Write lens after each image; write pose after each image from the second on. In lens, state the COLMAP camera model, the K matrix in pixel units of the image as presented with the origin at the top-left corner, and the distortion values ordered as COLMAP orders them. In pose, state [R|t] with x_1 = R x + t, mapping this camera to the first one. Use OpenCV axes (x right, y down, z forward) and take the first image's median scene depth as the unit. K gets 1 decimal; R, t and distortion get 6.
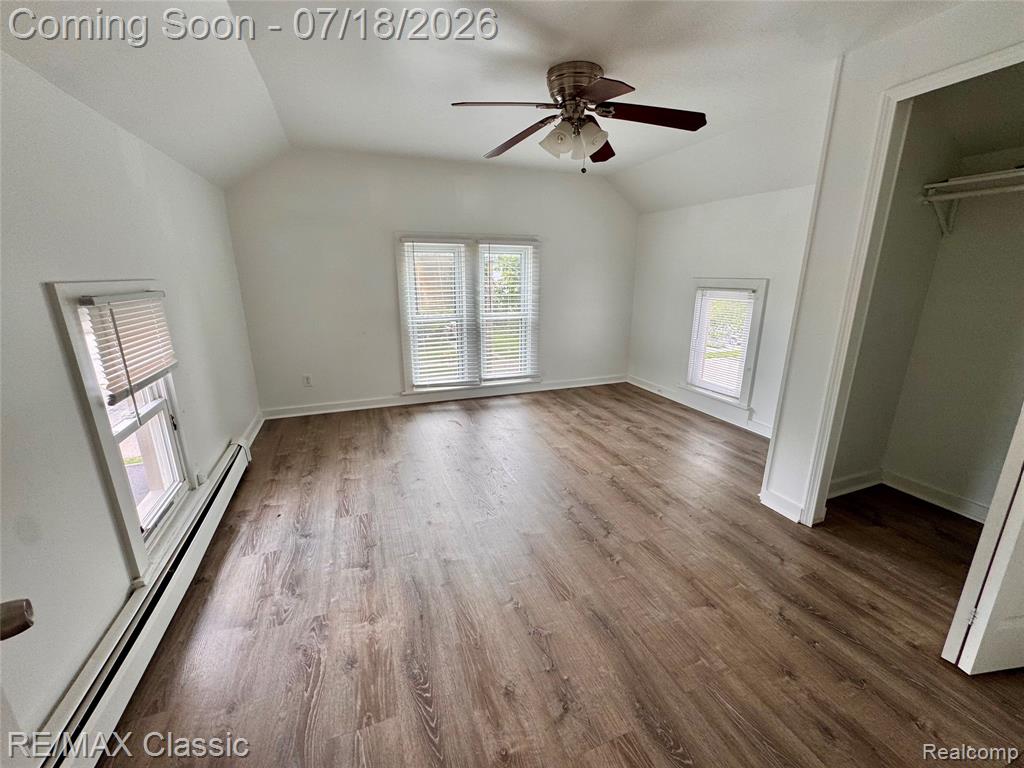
lens RADIAL K [[412.7, 0, 511.2], [0, 412.7, 382.6], [0, 0, 1]] dist [-0.002707, 0.000245]
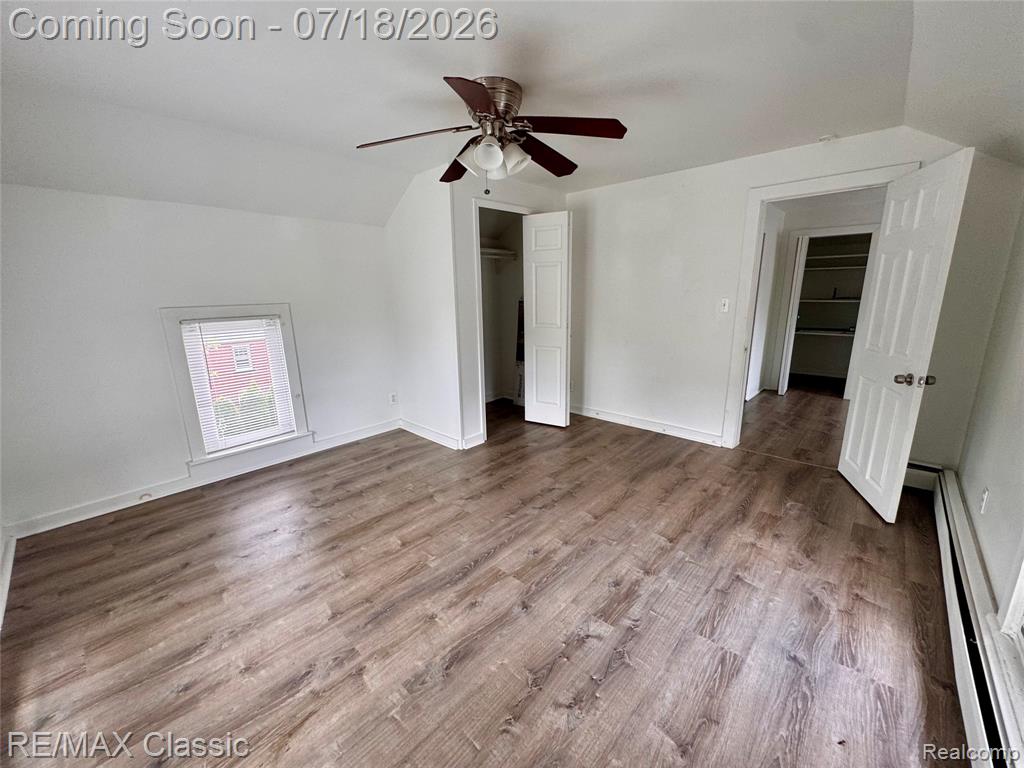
lens RADIAL K [[412.7, 0, 512.0], [0, 412.7, 385.8], [0, 0, 1]] dist [-0.002707, 0.000245]
pose [[-0.449715, -0.198409, 0.870856, -0.779530], [0.247660, 0.909083, 0.335011, -0.406204], [-0.858150, 0.366336, -0.359690, 1.457674]]
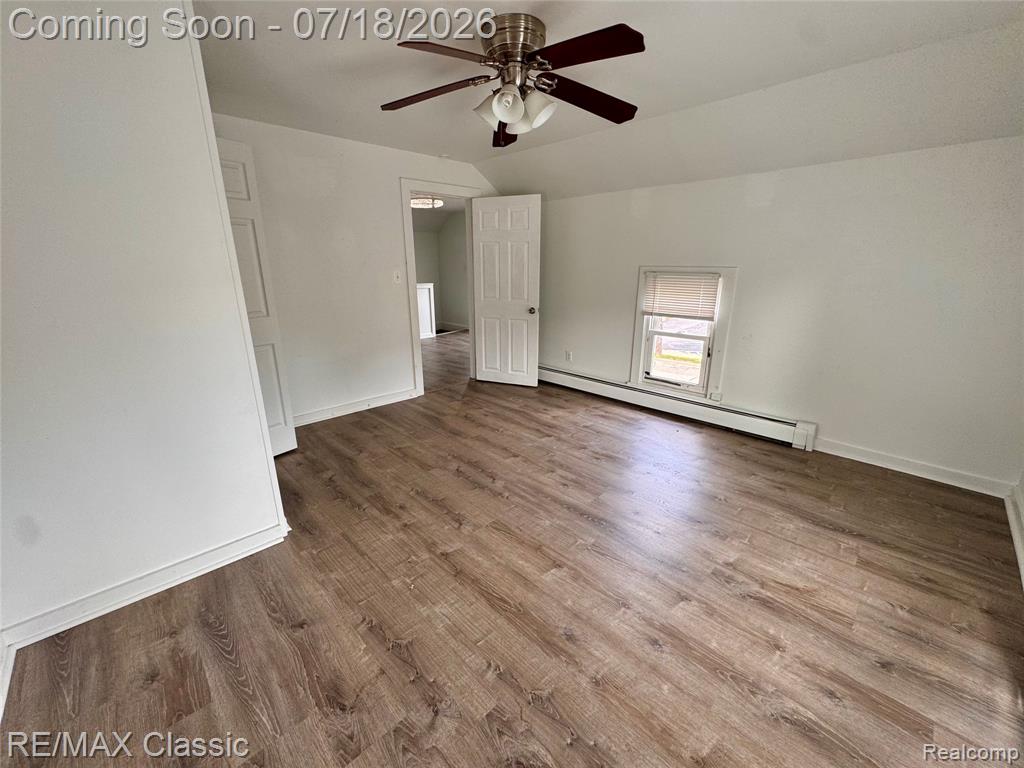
lens RADIAL K [[412.7, 0, 513.6], [0, 412.7, 380.8], [0, 0, 1]] dist [-0.002707, 0.000245]
pose [[-0.914882, 0.112634, -0.387691, 0.535415], [-0.102993, 0.863406, 0.493885, -0.513155], [0.390363, 0.491776, -0.778314, 1.906821]]
